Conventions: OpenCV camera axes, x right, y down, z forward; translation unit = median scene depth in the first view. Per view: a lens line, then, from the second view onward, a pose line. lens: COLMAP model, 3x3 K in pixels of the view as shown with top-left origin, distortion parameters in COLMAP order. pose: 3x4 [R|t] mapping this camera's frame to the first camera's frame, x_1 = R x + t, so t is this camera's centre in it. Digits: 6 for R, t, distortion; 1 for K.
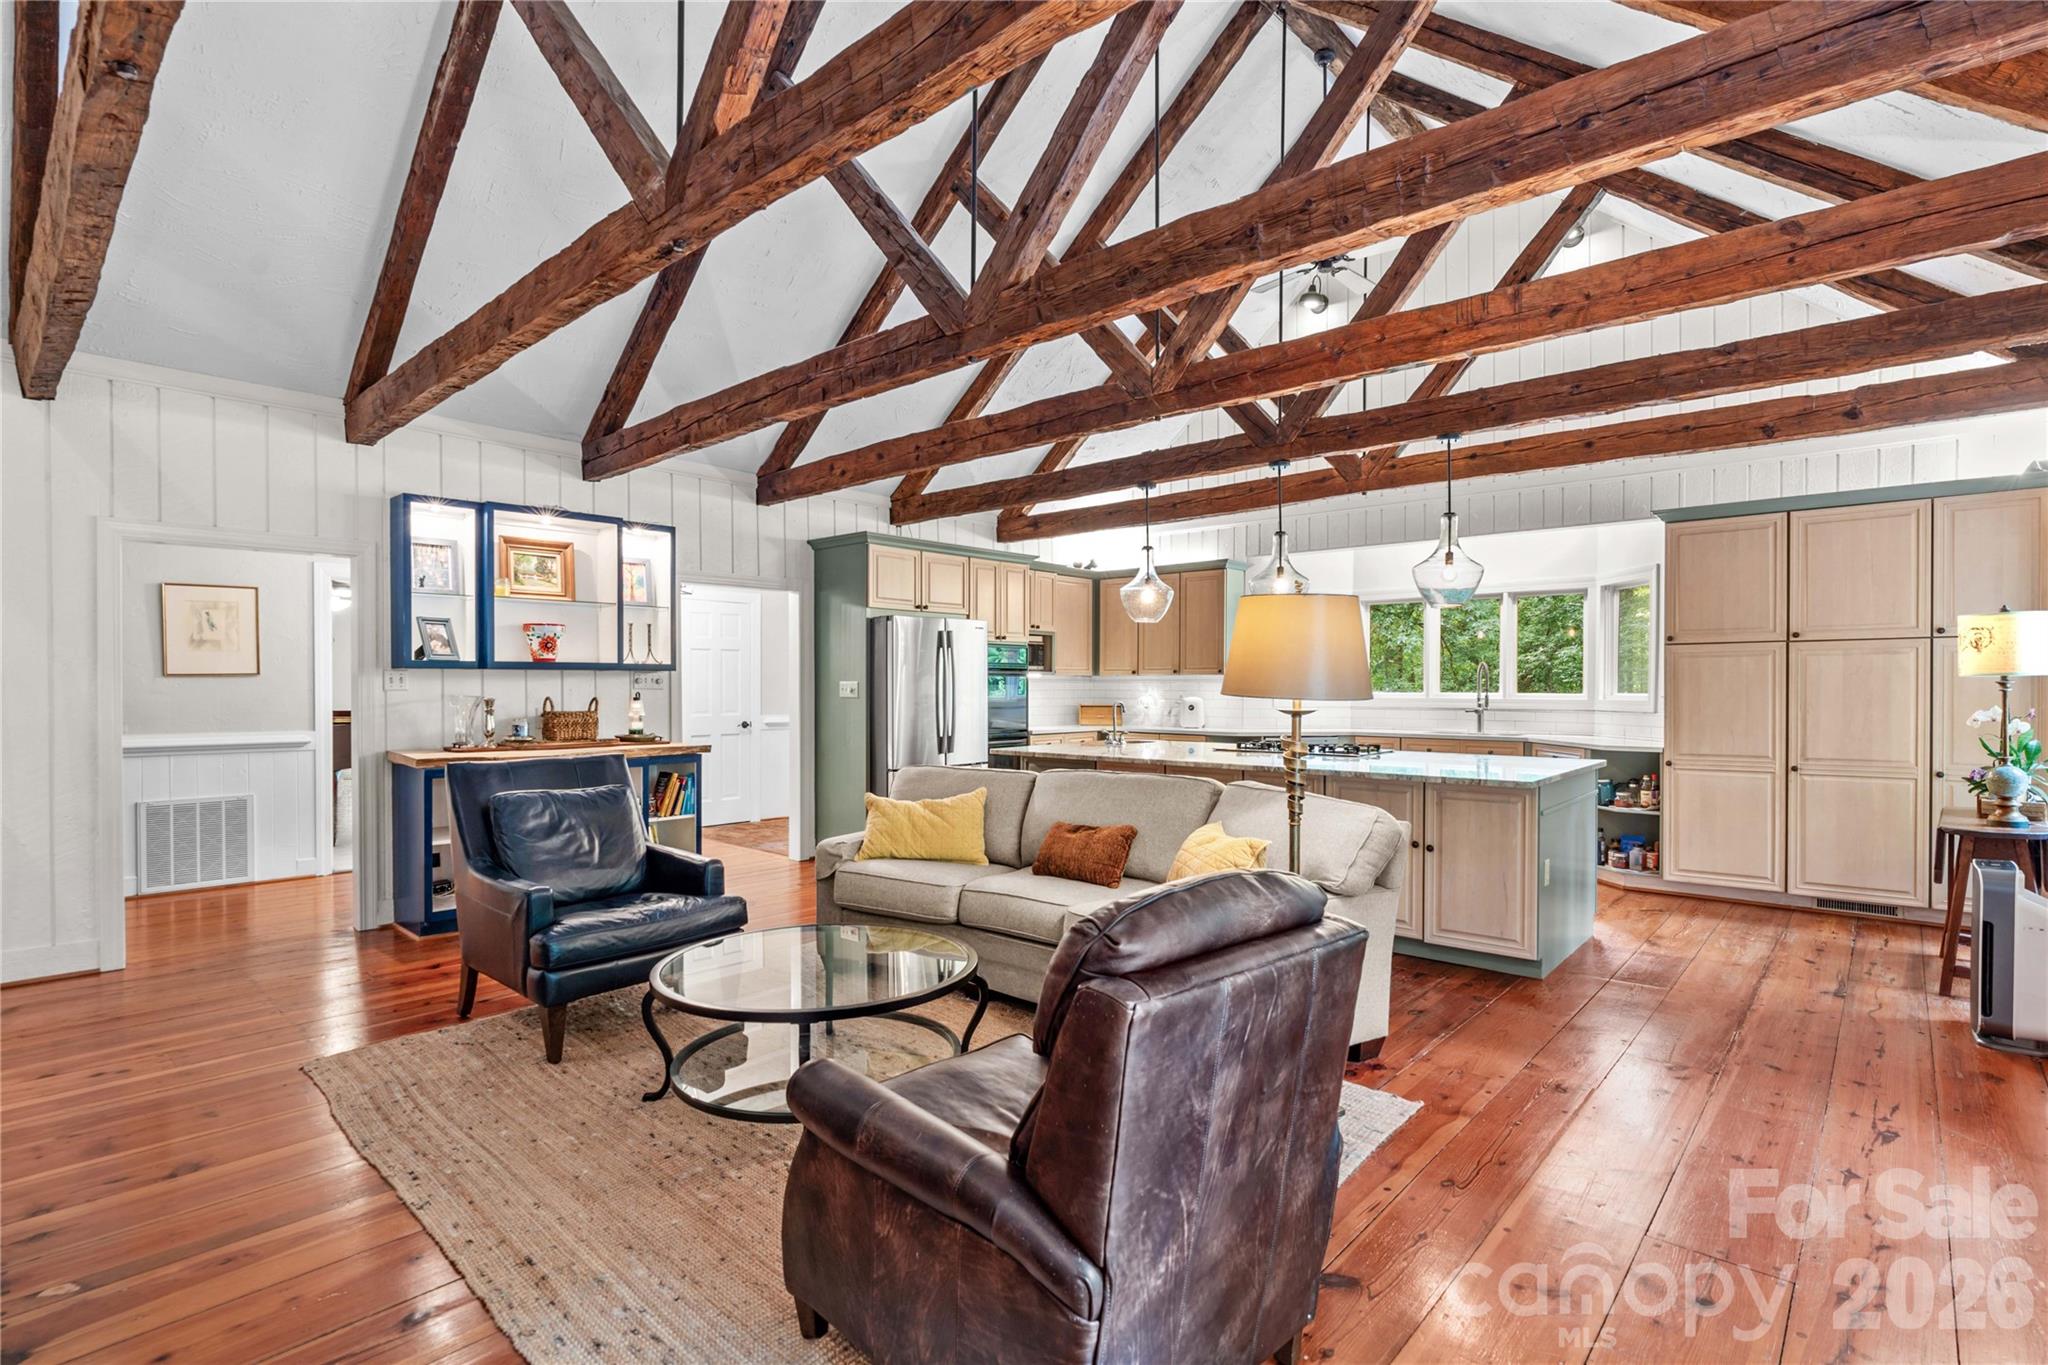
lens RADIAL K [[958.5, 0, 1054.4], [0, 958.5, 691.7], [0, 0, 1]] dist [-0.014756, 0.005681]
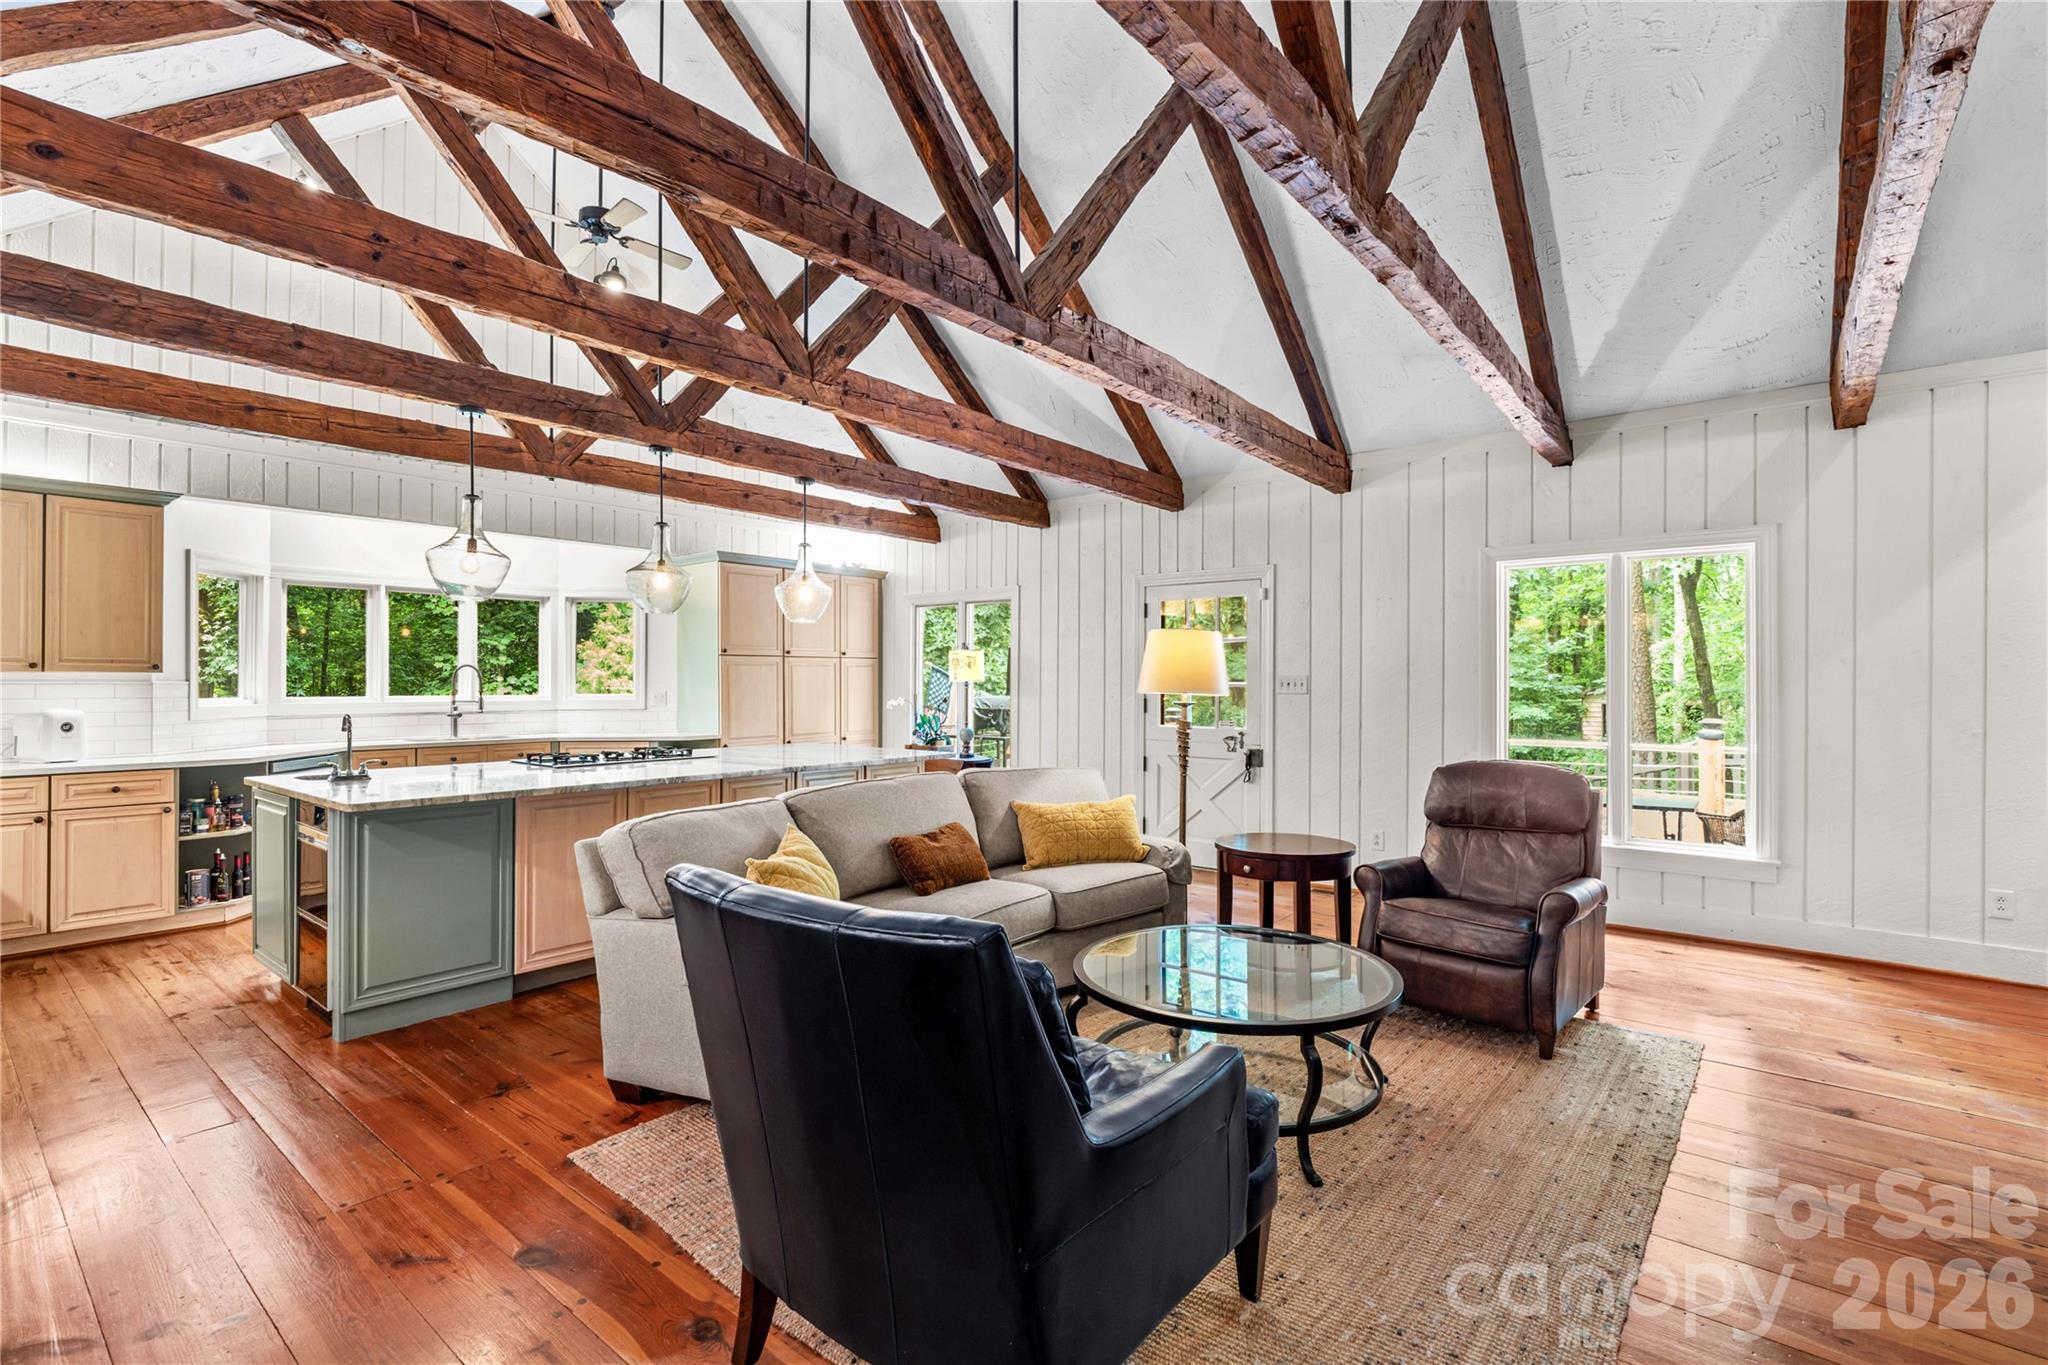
lens RADIAL K [[958.5, 0, 1045.9], [0, 958.5, 673.9], [0, 0, 1]] dist [-0.014756, 0.005681]
pose [[-0.061595, 0.010957, 0.998041, -0.694715], [0.010210, 0.999894, -0.010347, -0.005732], [-0.998049, 0.009553, -0.061700, 0.644878]]
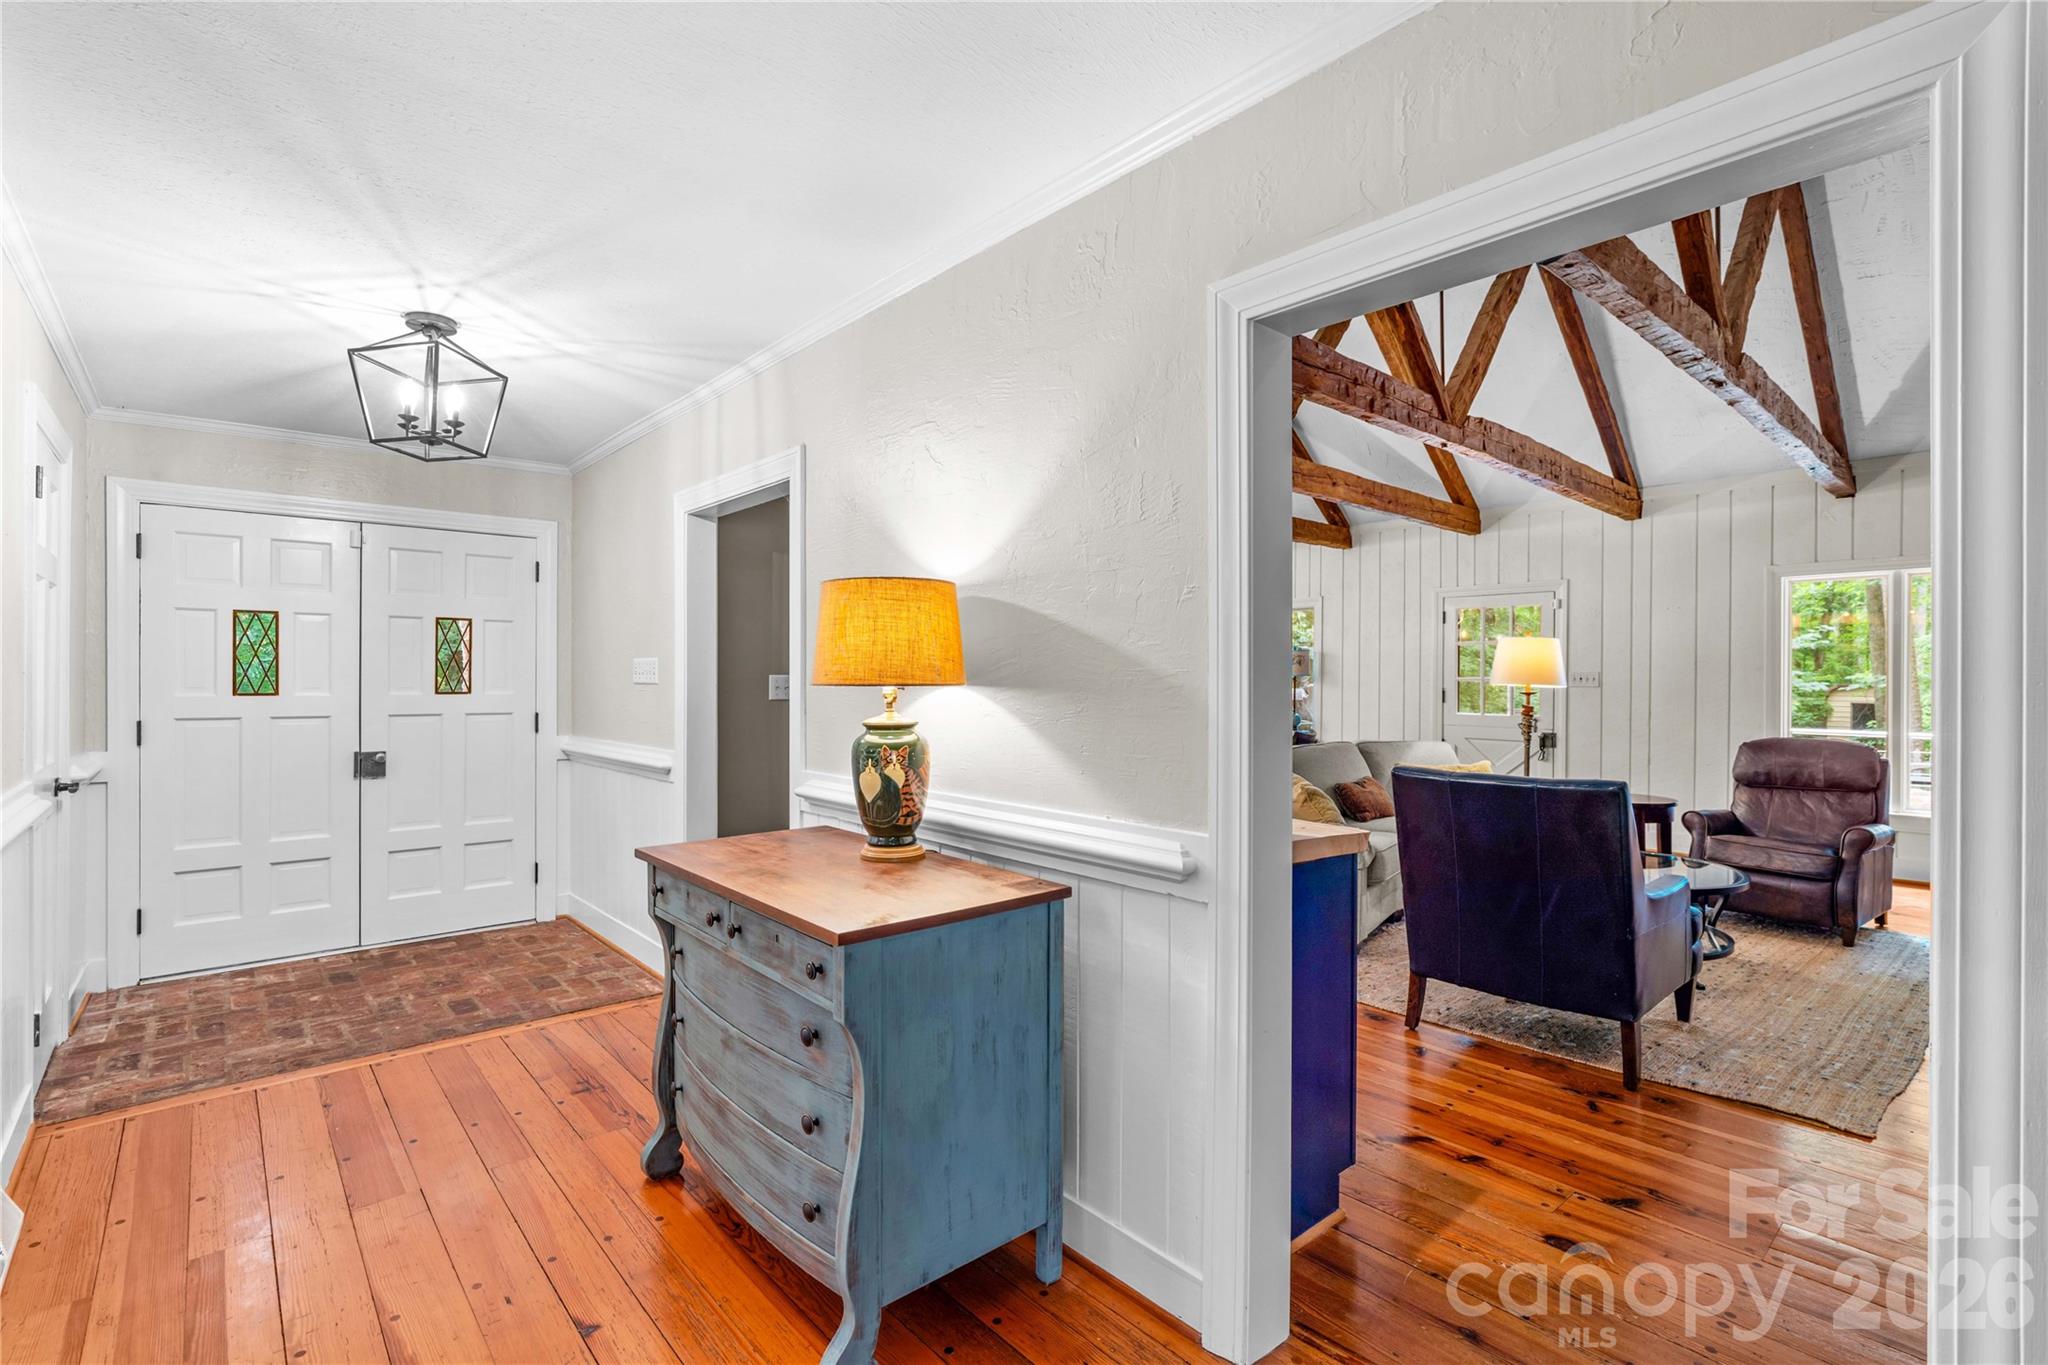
lens RADIAL K [[958.5, 0, 1027.3], [0, 958.5, 675.8], [0, 0, 1]] dist [-0.014756, 0.005681]
pose [[0.121205, 0.003931, 0.992620, -1.020937], [0.006931, 0.999964, -0.004806, -0.005883], [-0.992603, 0.007462, 0.121173, 0.901934]]
